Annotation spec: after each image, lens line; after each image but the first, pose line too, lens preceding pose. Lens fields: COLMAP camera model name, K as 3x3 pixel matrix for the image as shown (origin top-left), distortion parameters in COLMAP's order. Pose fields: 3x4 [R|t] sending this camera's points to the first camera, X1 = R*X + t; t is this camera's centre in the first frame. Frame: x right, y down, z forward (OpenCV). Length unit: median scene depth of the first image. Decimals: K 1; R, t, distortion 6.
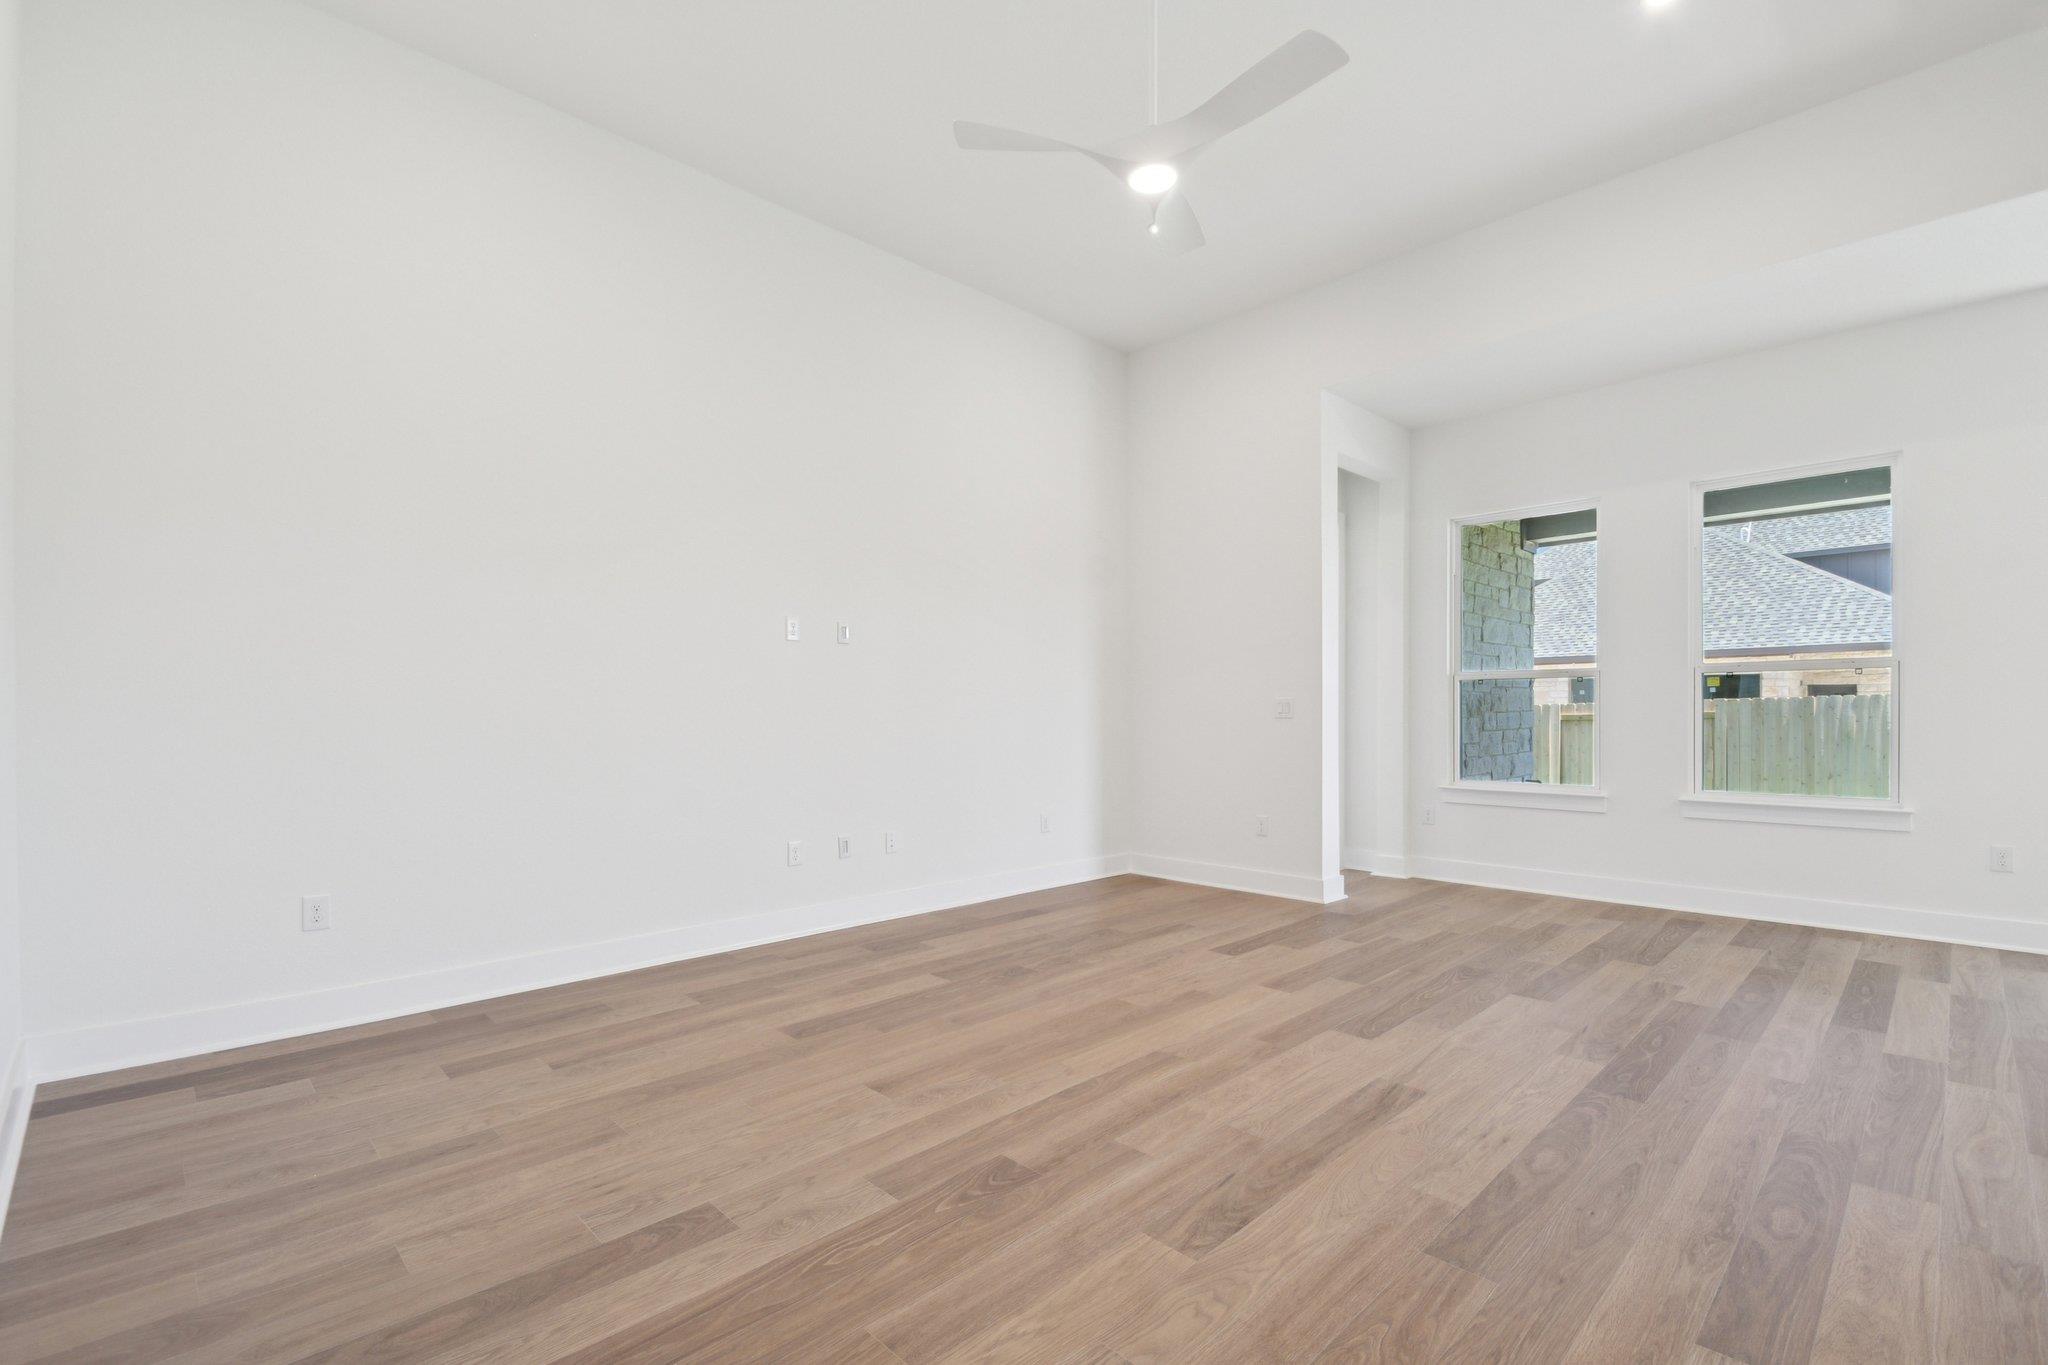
lens RADIAL K [[905.8, 0, 1019.8], [0, 905.8, 711.0], [0, 0, 1]] dist [0.018337, -0.014226]
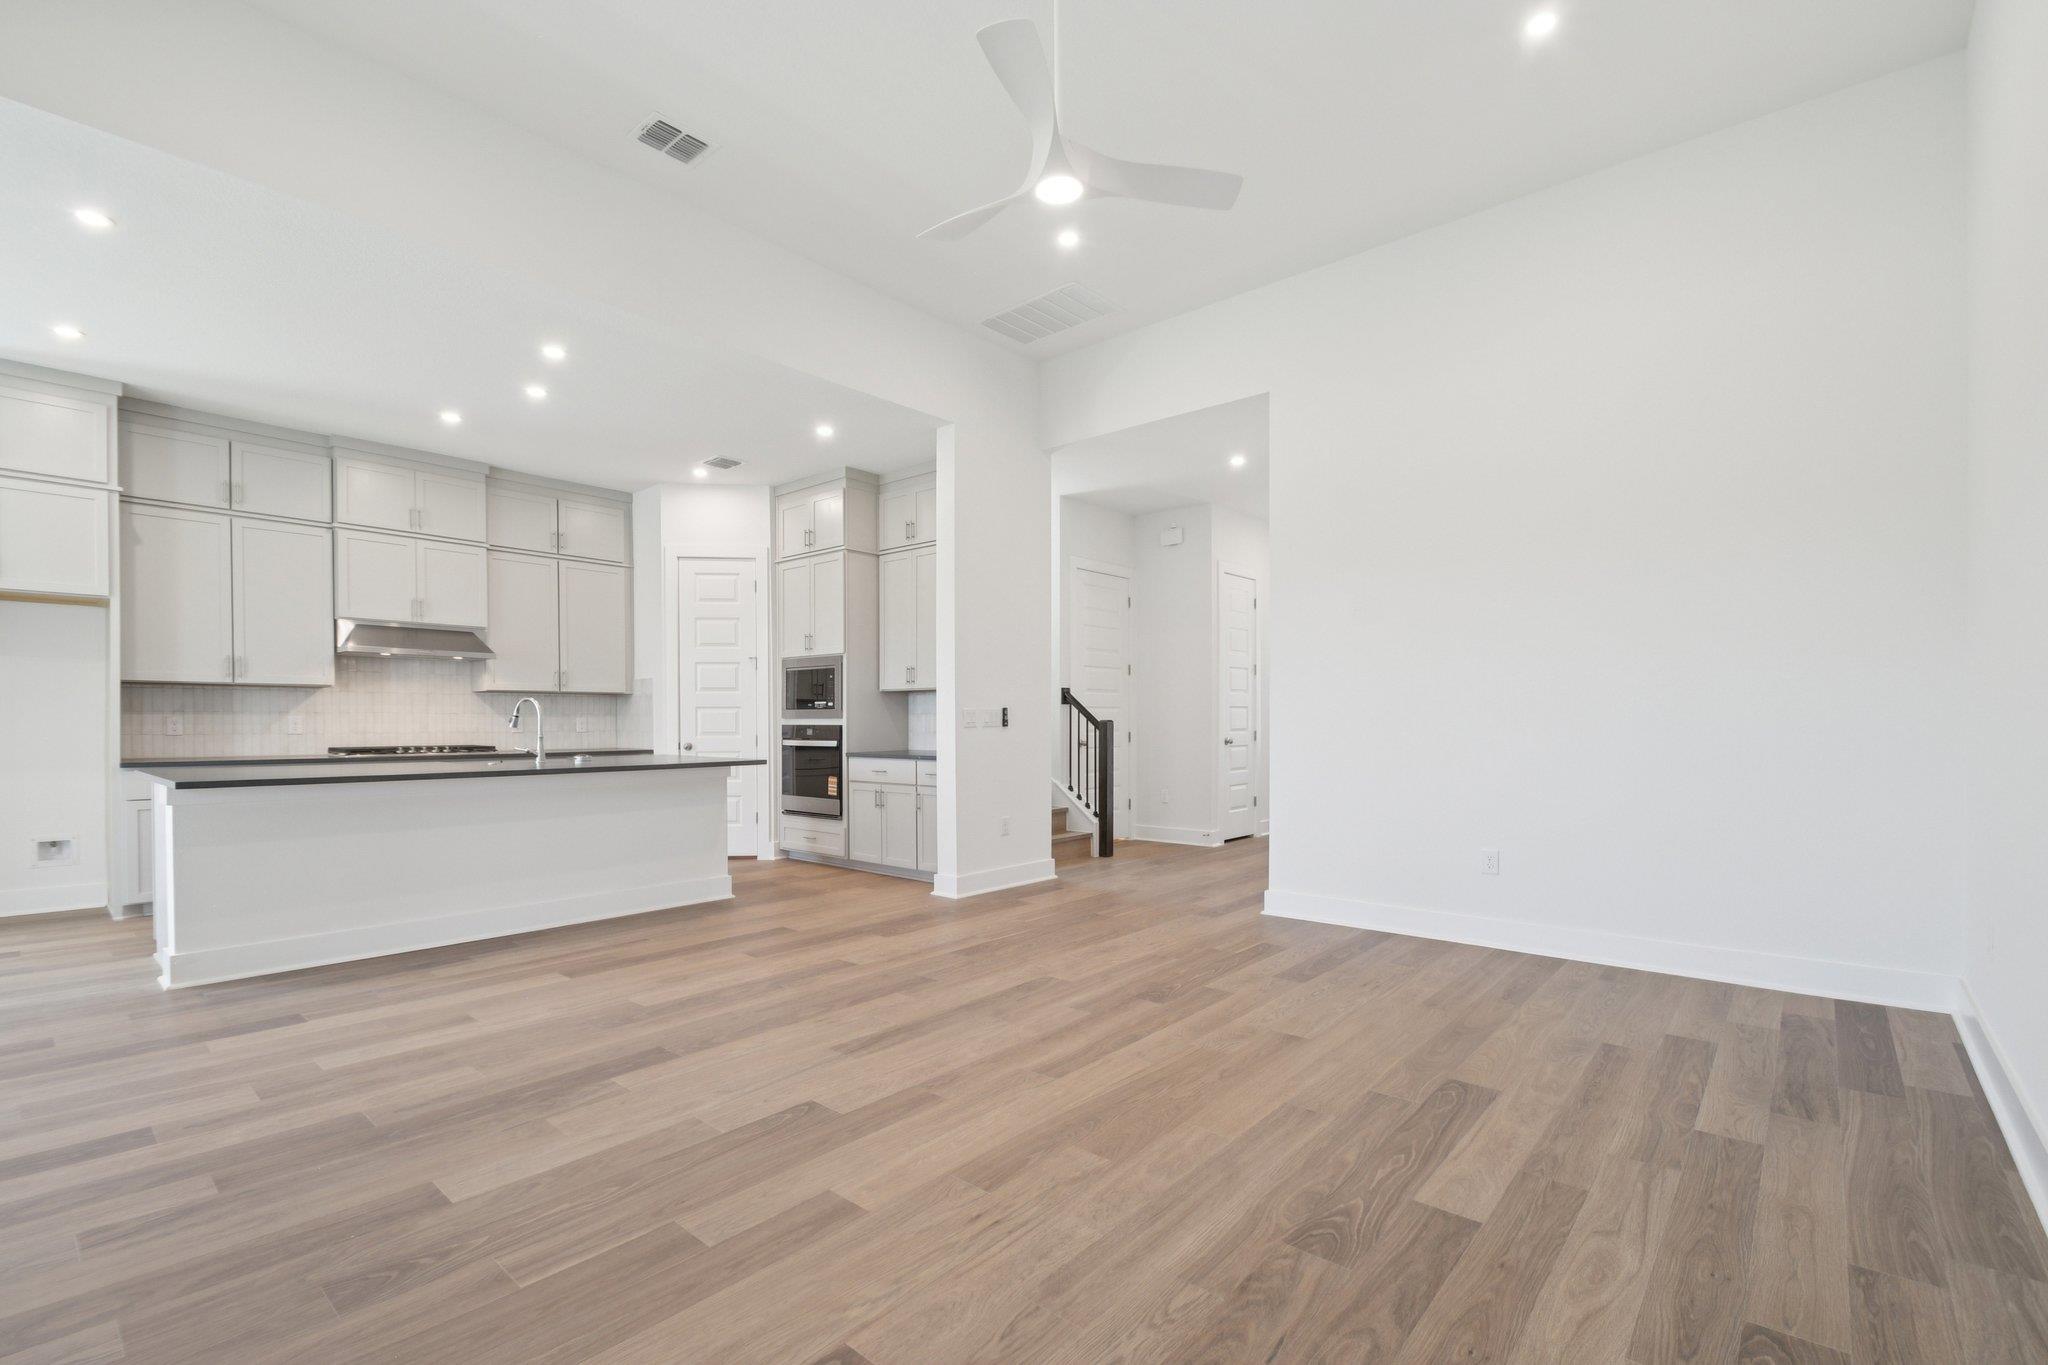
lens RADIAL K [[901.2, 0, 1014.5], [0, 901.2, 730.0], [0, 0, 1]] dist [0.016462, -0.013550]
pose [[-0.997425, 0.006005, -0.071467, 0.262891], [0.005678, 0.999972, 0.004782, 0.006687], [0.071494, 0.004364, -0.997431, 1.950394]]
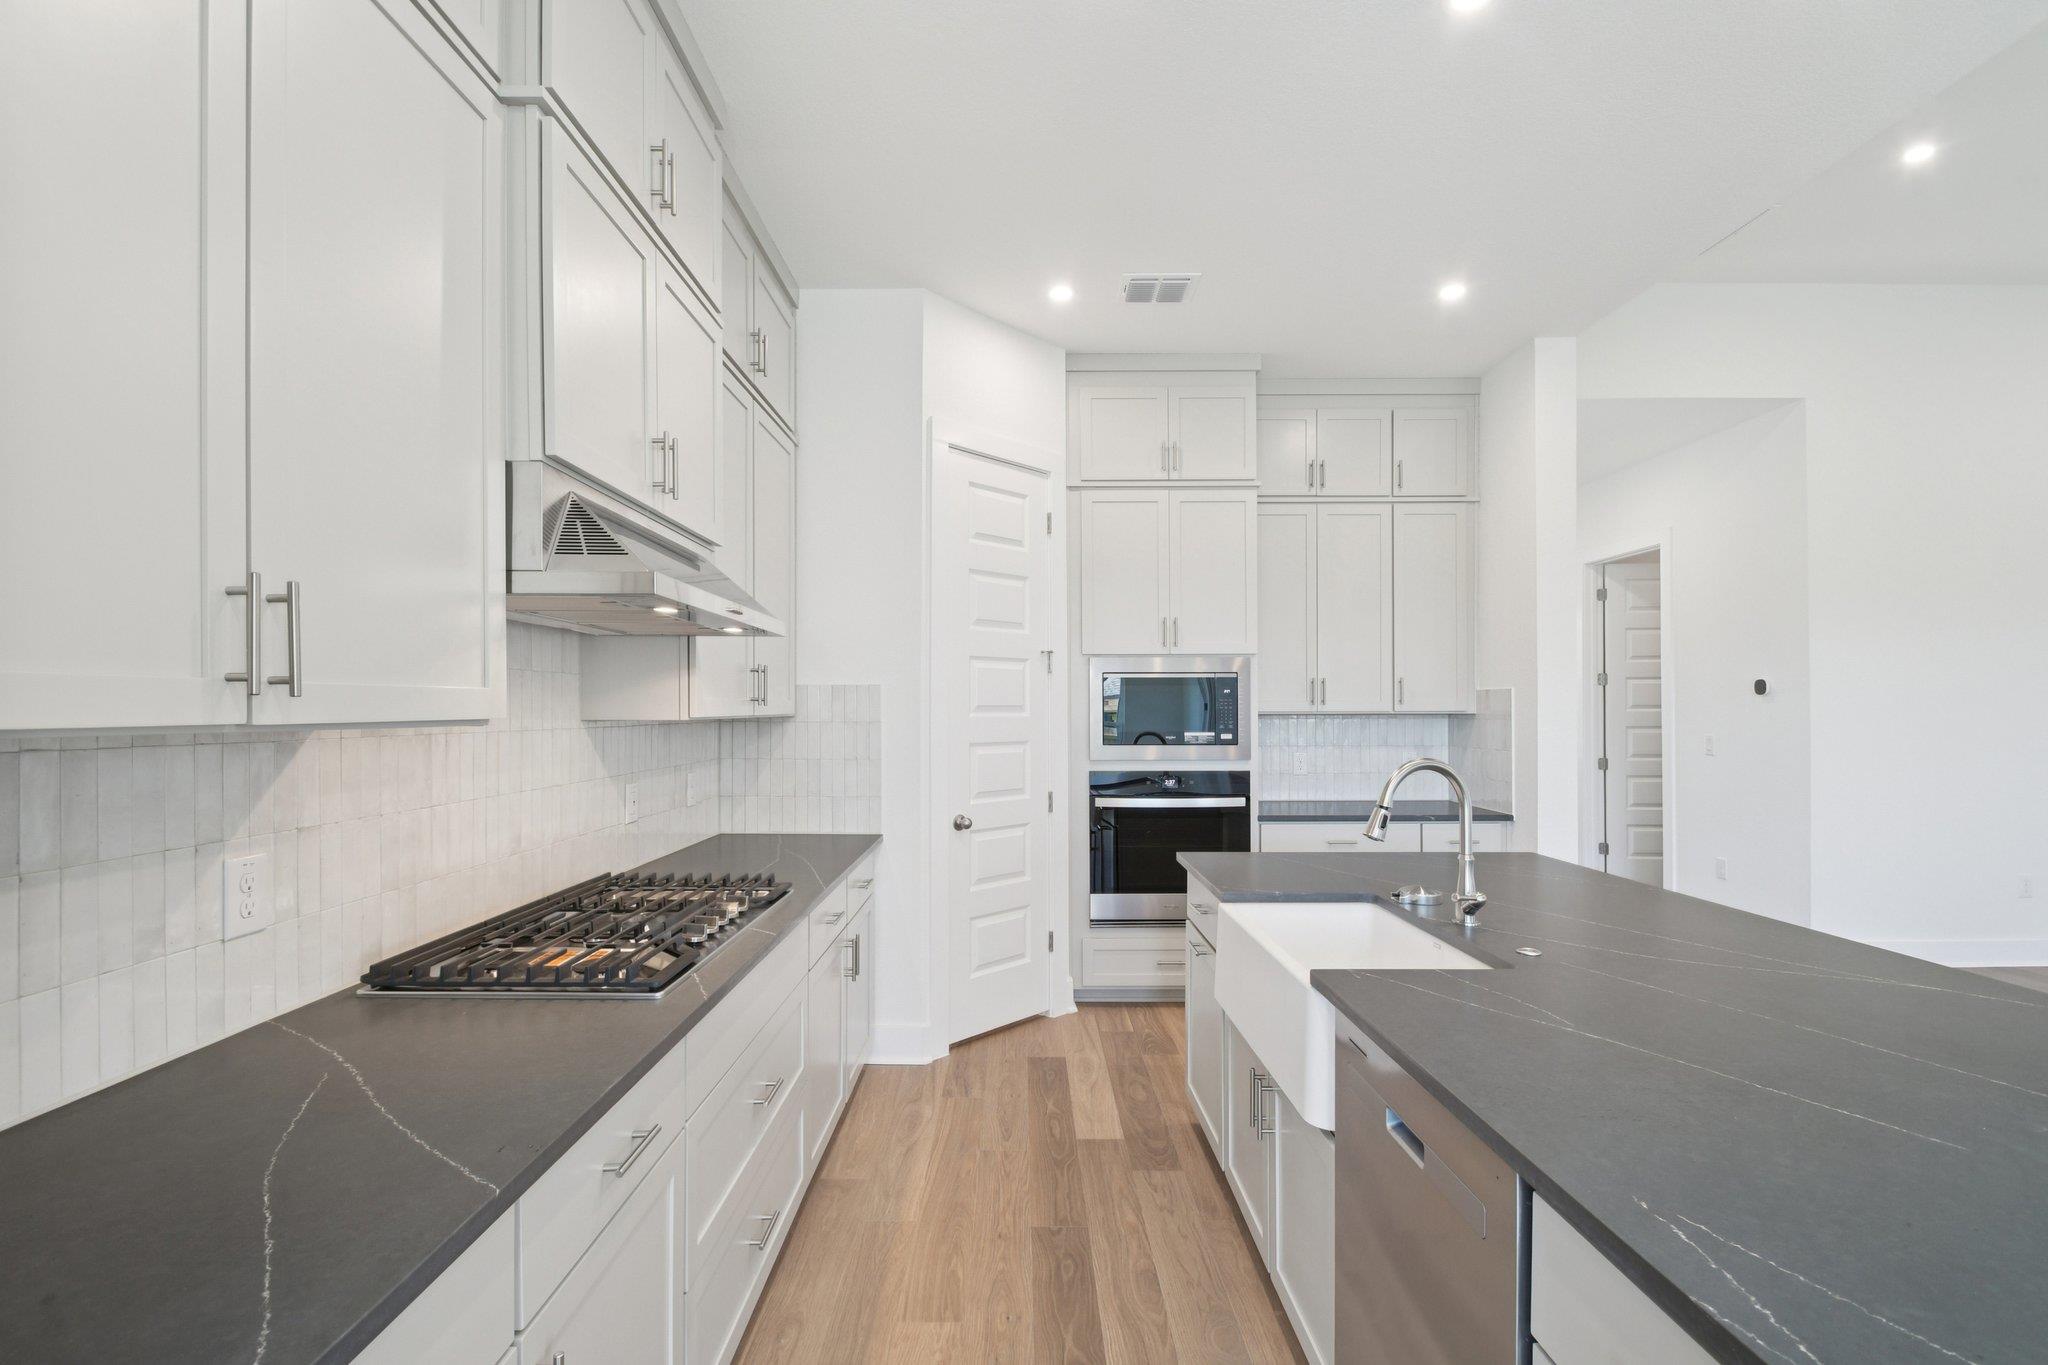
lens RADIAL K [[929.0, 0, 1017.1], [0, 929.0, 707.1], [0, 0, 1]] dist [0.000146, 0.000086]
pose [[-0.699124, 0.005552, -0.714979, 1.826572], [0.012738, 0.999908, -0.004691, -0.094332], [0.714887, -0.012387, -0.699130, 0.385002]]
